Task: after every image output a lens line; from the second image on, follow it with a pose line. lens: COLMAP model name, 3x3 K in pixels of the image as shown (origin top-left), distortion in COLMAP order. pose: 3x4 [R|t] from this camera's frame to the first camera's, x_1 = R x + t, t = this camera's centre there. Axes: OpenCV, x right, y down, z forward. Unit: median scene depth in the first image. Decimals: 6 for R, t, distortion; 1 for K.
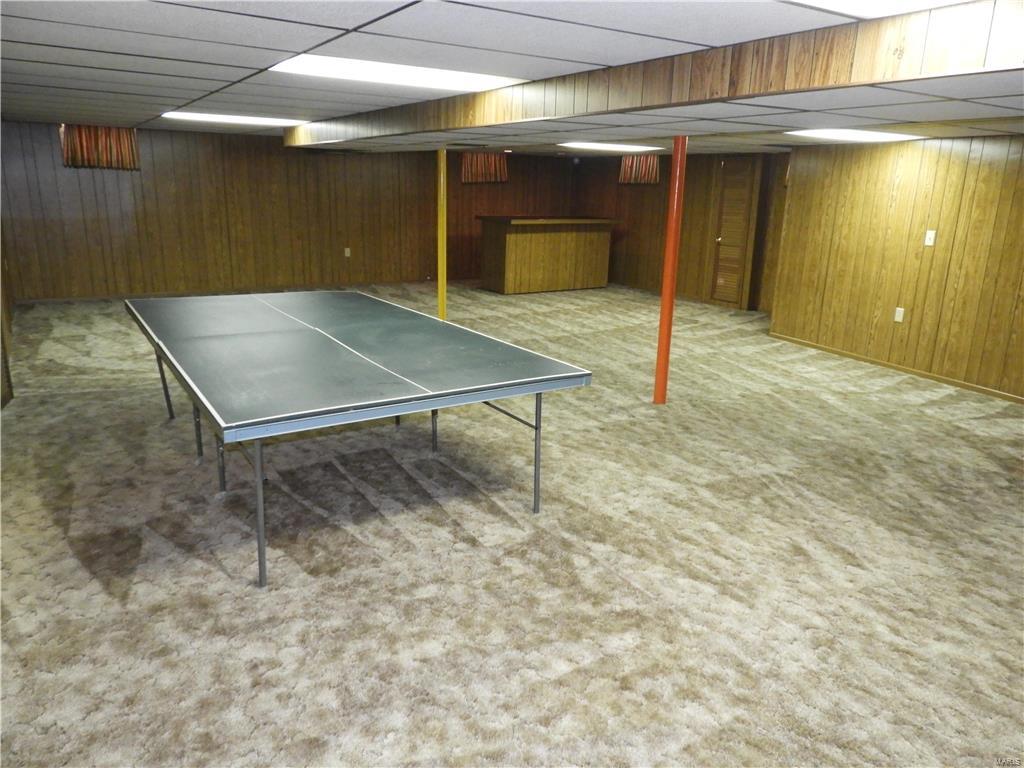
lens RADIAL K [[719.4, 0, 510.0], [0, 719.4, 380.6], [0, 0, 1]] dist [0.003831, -0.003483]
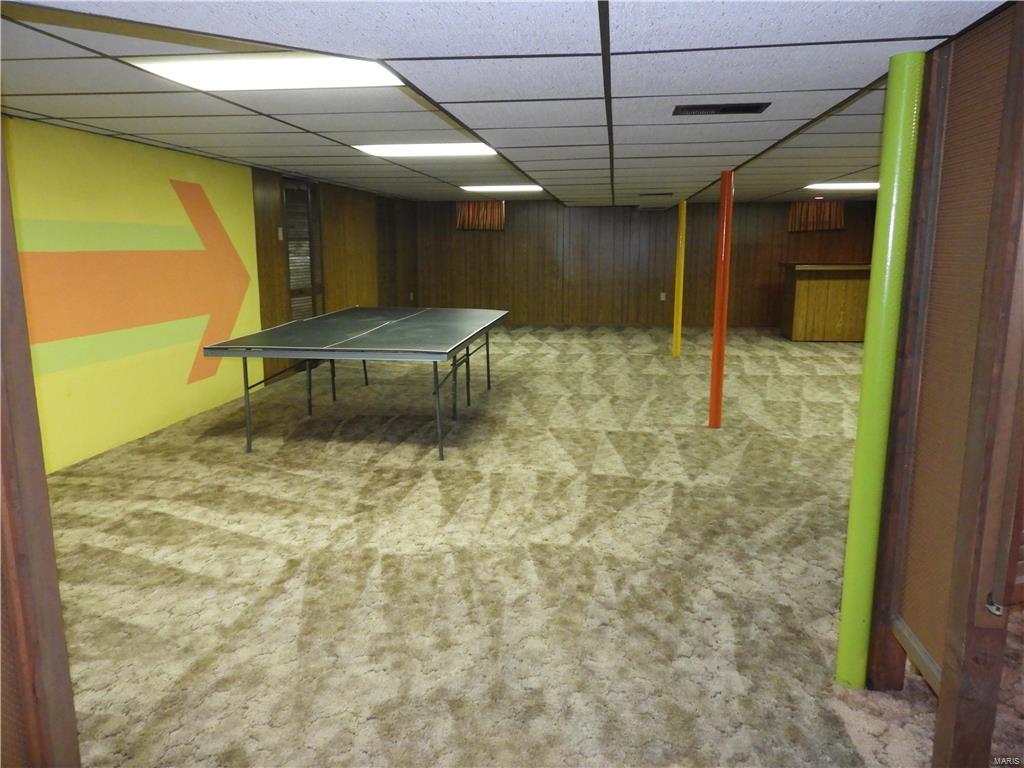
lens RADIAL K [[719.4, 0, 510.0], [0, 719.4, 380.6], [0, 0, 1]] dist [0.003831, -0.003483]
pose [[0.758006, 0.092725, -0.645623, 0.966407], [-0.148640, 0.988355, -0.032565, 0.062072], [0.635085, 0.120650, 0.762961, 0.048935]]
